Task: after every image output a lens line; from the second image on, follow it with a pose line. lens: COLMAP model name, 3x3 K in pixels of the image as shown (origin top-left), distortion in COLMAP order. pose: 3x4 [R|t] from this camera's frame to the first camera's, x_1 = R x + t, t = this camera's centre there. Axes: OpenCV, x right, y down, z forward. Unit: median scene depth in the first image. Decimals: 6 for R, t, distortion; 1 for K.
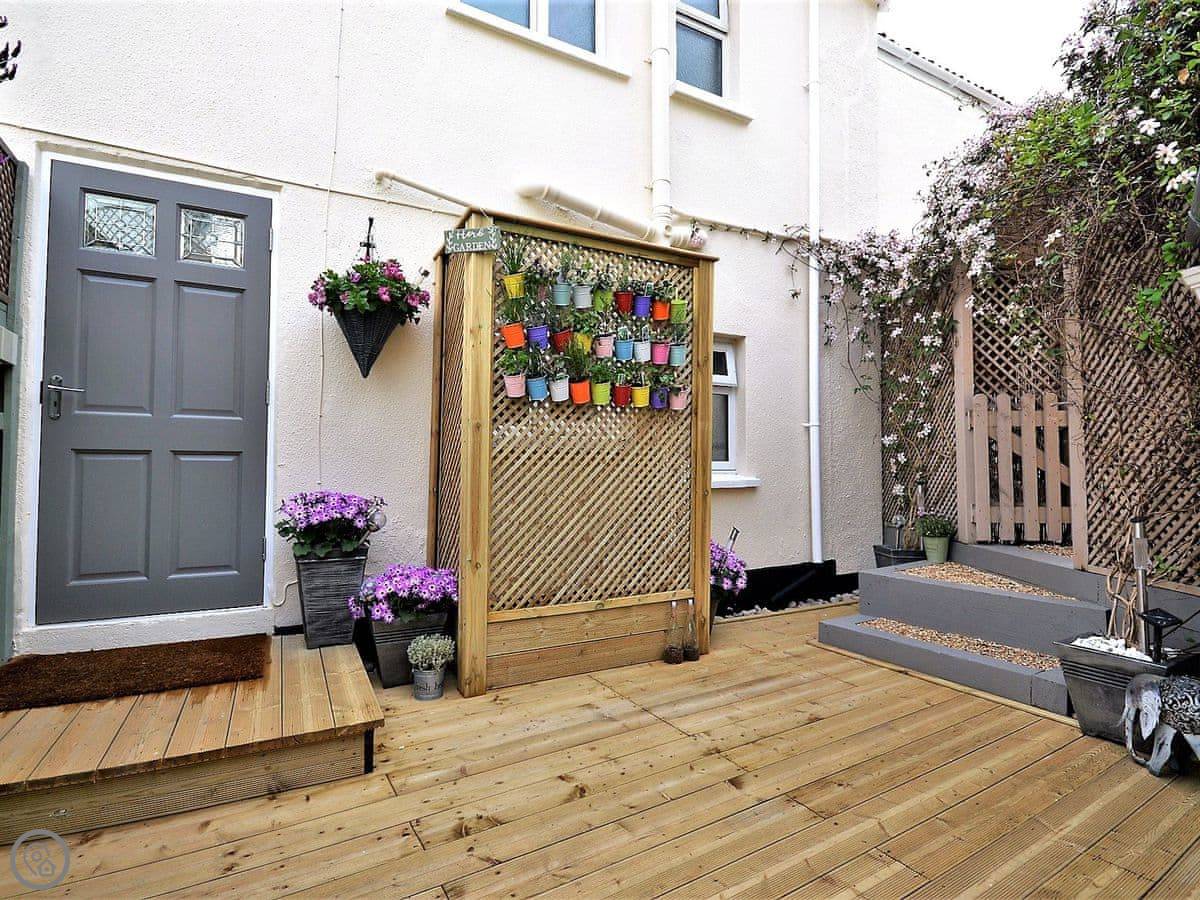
lens RADIAL K [[452.9, 0, 643.3], [0, 452.9, 450.6], [0, 0, 1]] dist [-0.002662, -0.000147]
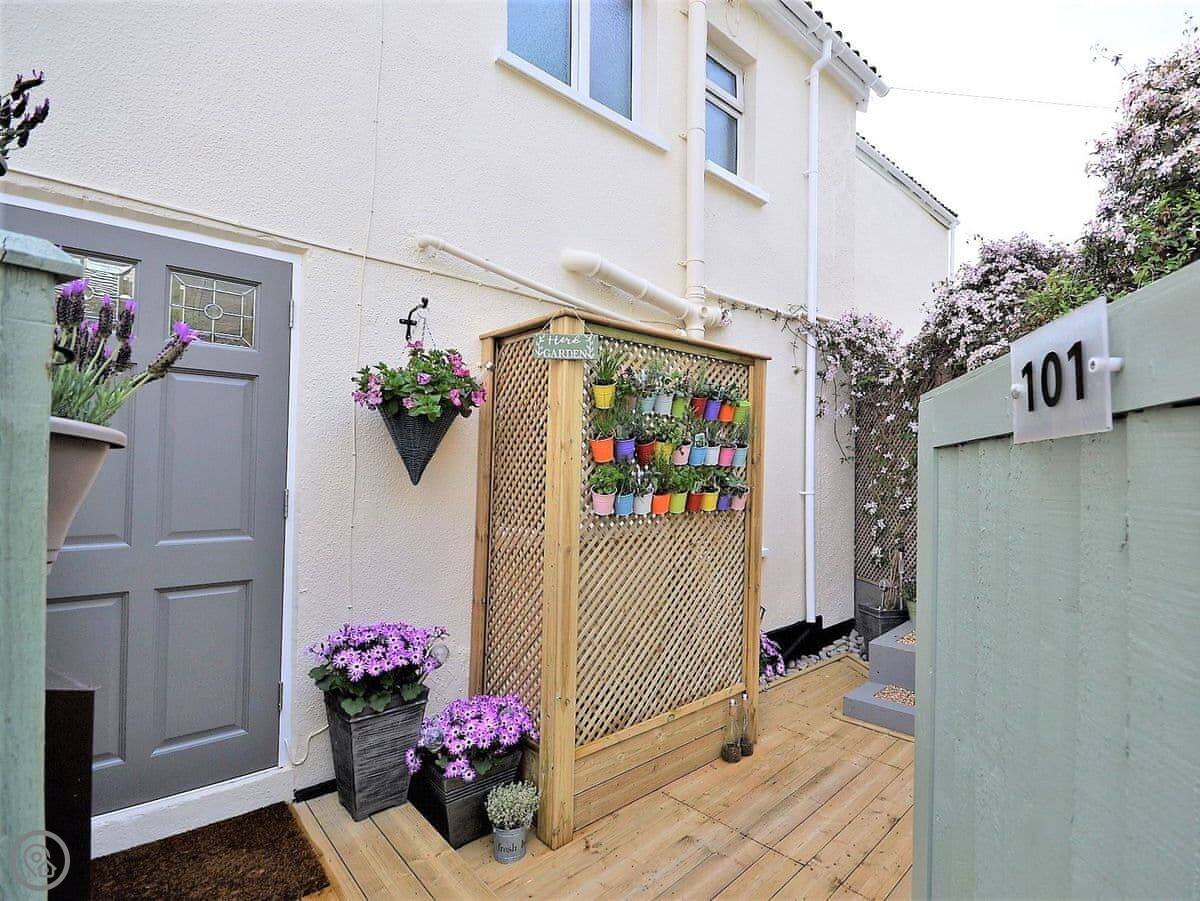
lens RADIAL K [[452.9, 0, 643.3], [0, 452.9, 451.1], [0, 0, 1]] dist [-0.002662, -0.000147]
pose [[0.975239, 0.018146, 0.220406, -0.373662], [-0.018765, 0.999824, 0.000715, -0.227785], [-0.220354, -0.004833, 0.975408, 0.062766]]
